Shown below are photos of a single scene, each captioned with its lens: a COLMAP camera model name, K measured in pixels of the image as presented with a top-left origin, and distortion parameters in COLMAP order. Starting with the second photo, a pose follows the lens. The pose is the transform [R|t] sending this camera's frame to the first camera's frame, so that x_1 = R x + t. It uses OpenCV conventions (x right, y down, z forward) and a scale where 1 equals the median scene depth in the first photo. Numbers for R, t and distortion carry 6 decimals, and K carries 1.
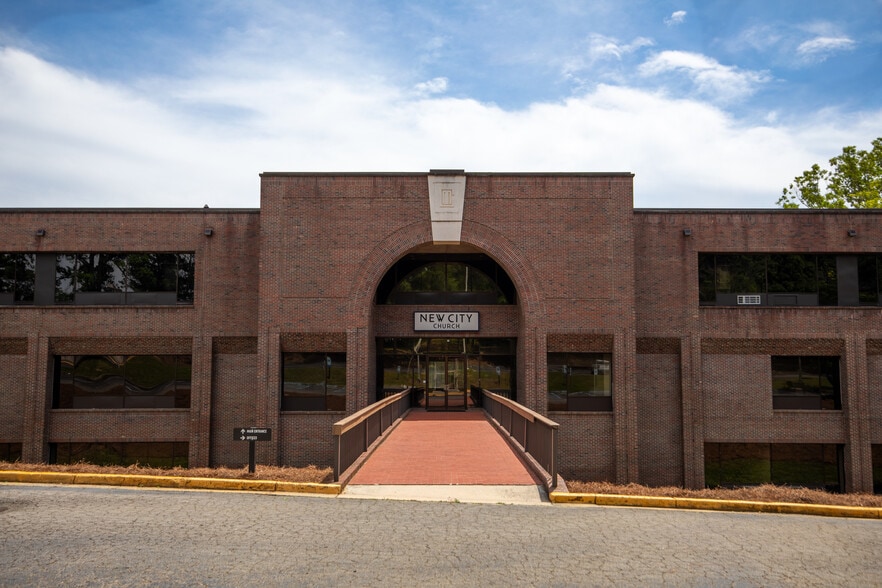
lens RADIAL K [[733.5, 0, 452.1], [0, 733.5, 306.4], [0, 0, 1]] dist [0.031641, 0.002751]
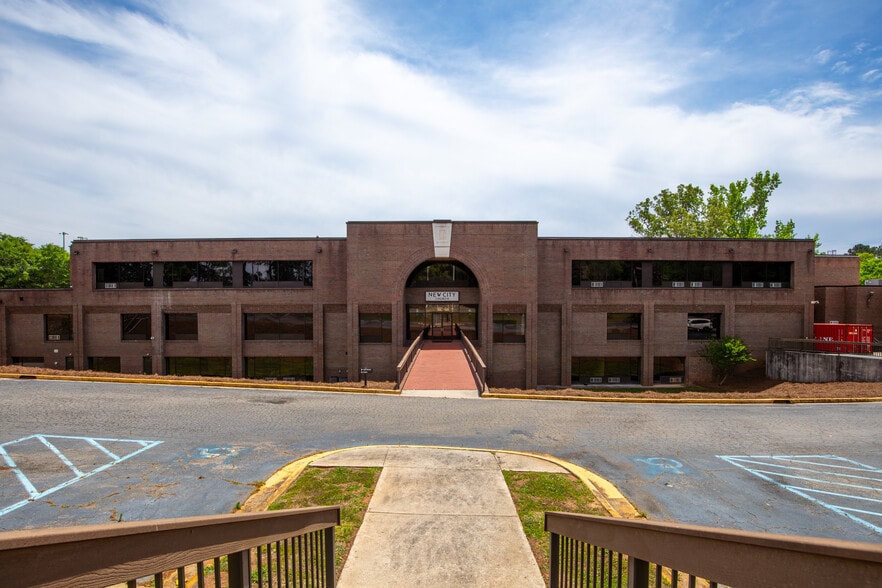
lens RADIAL K [[441.2, 0, 445.6], [0, 441.2, 306.8], [0, 0, 1]] dist [-0.019976, -0.001570]
pose [[0.999998, -0.001748, -0.001196, 0.002936], [0.001856, 0.995192, 0.097928, -0.067044], [0.001019, -0.097930, 0.995193, -0.170546]]
